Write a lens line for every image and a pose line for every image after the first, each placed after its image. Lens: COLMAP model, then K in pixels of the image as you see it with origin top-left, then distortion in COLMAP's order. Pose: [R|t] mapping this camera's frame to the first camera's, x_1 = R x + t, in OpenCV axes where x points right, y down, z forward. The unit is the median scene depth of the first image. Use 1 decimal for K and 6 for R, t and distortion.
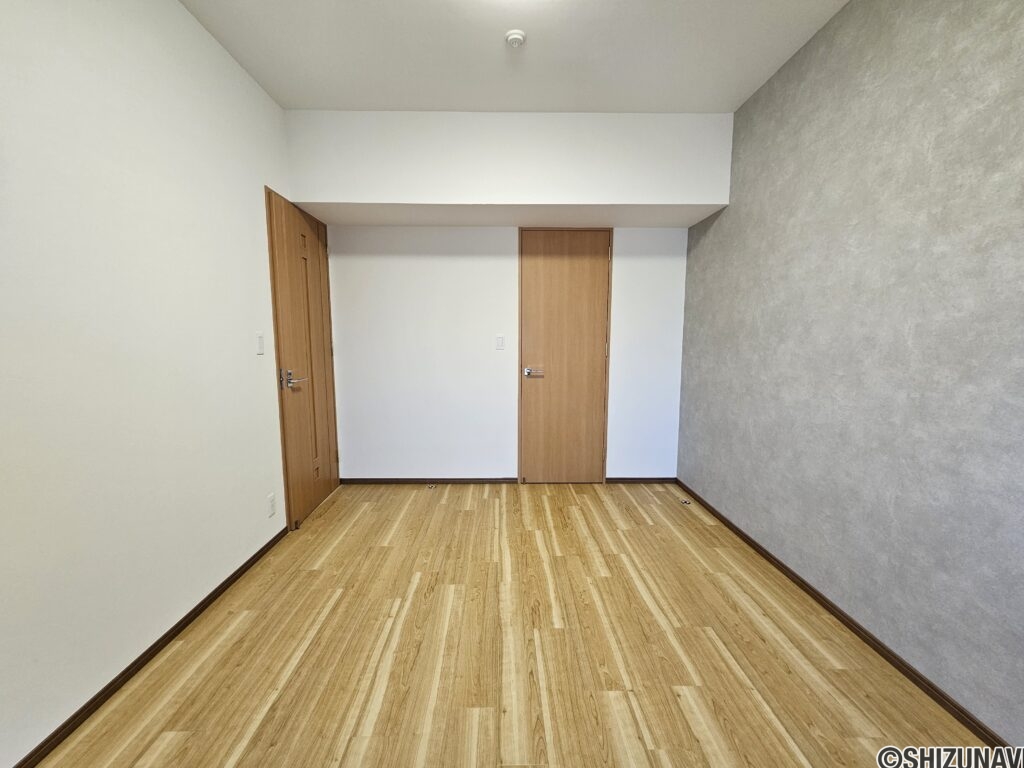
lens RADIAL K [[411.1, 0, 509.6], [0, 411.1, 385.8], [0, 0, 1]] dist [0.001731, -0.000056]
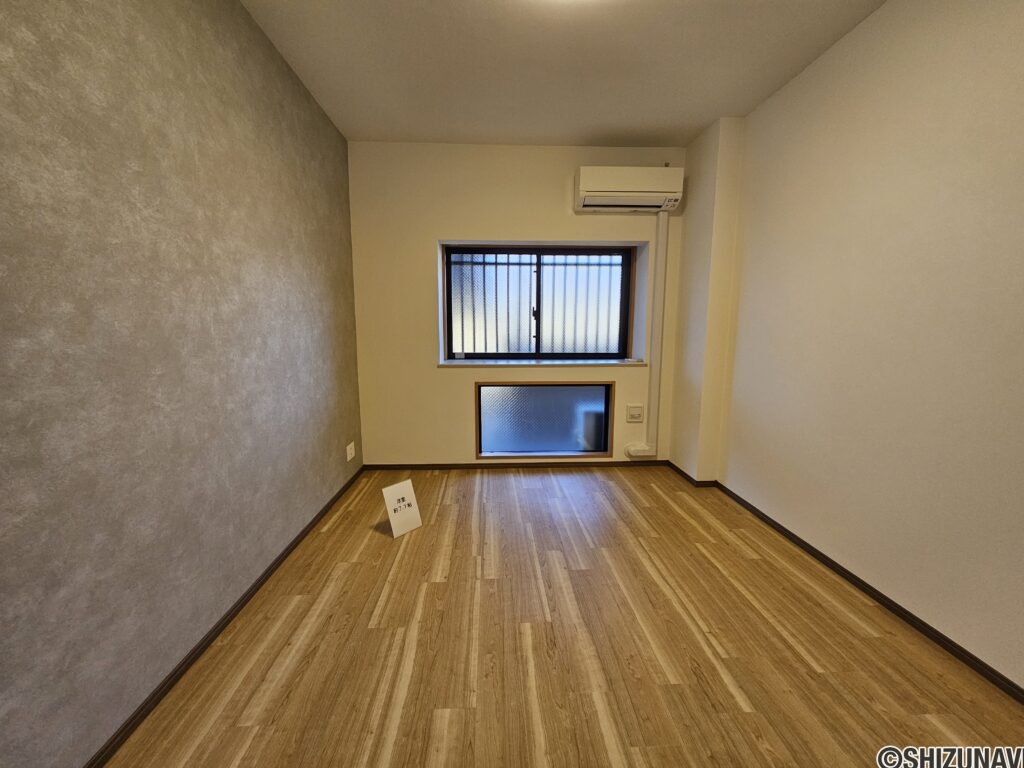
lens RADIAL K [[411.1, 0, 508.1], [0, 411.1, 385.4], [0, 0, 1]] dist [0.001731, -0.000056]
pose [[-0.999743, 0.002108, -0.022555, 0.187131], [-0.003729, 0.966757, 0.255671, -0.212648], [0.022344, 0.255689, -0.966501, 1.844747]]
